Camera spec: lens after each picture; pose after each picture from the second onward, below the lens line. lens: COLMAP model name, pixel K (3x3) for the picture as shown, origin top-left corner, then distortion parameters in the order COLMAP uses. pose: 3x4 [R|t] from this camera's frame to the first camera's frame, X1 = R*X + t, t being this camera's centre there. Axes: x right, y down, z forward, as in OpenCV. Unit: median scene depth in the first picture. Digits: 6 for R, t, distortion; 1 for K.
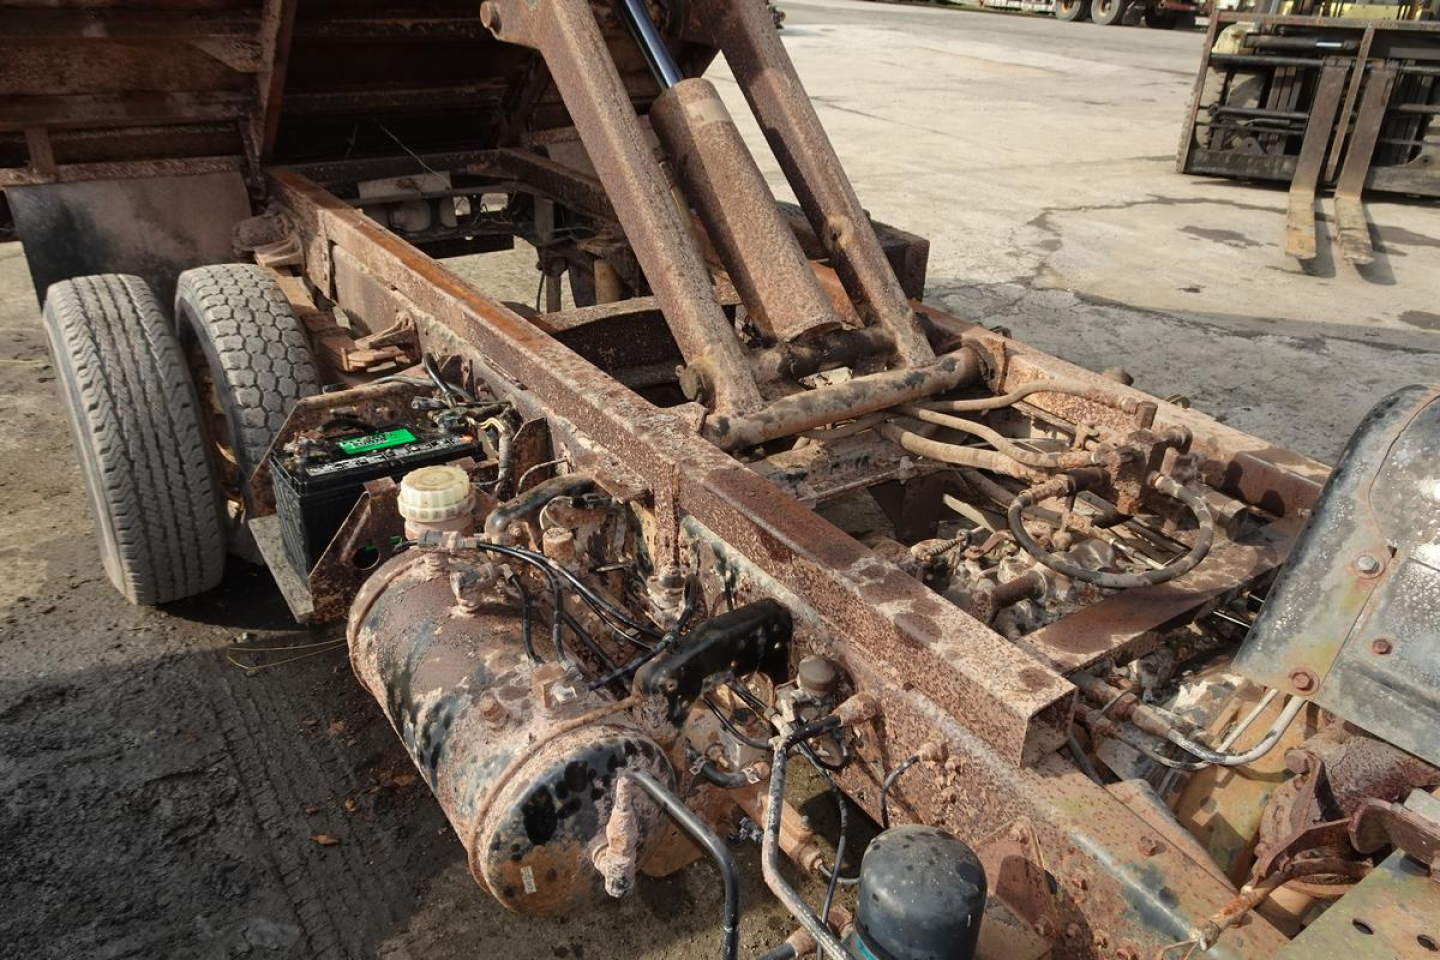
lens RADIAL K [[1025.5, 0, 719.2], [0, 1025.5, 473.3], [0, 0, 1]] dist [0.000577, 0.001851]
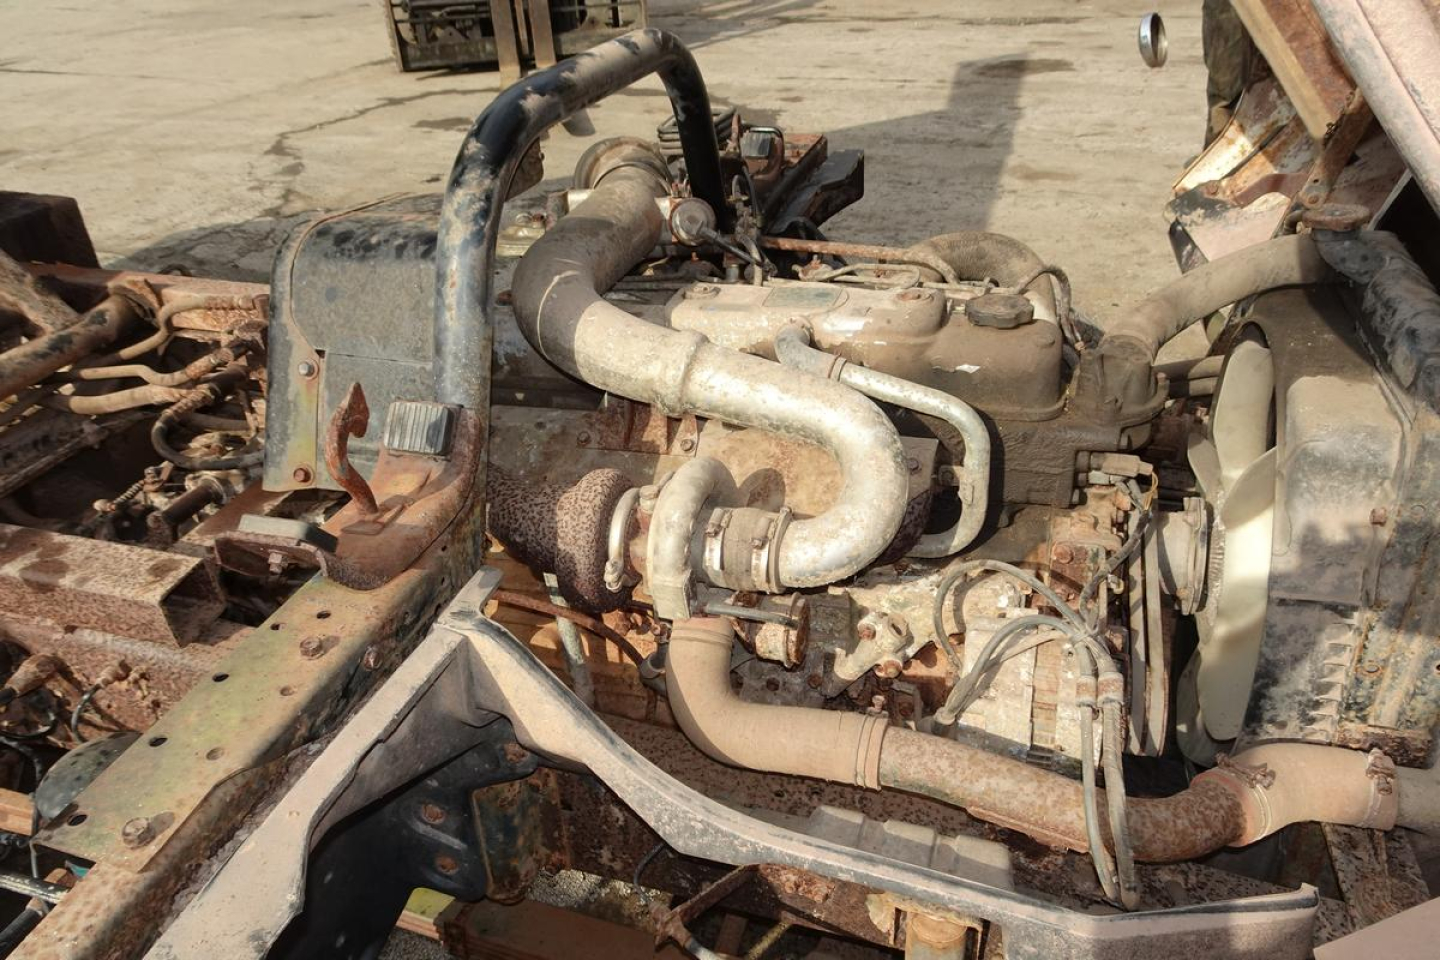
lens RADIAL K [[1025.5, 0, 719.2], [0, 1025.5, 473.3], [0, 0, 1]] dist [0.000577, 0.001851]
pose [[0.783360, -0.380072, 0.491825, 0.097187], [0.343321, 0.924186, 0.167364, 0.045371], [-0.518149, 0.037747, 0.854457, -0.086383]]
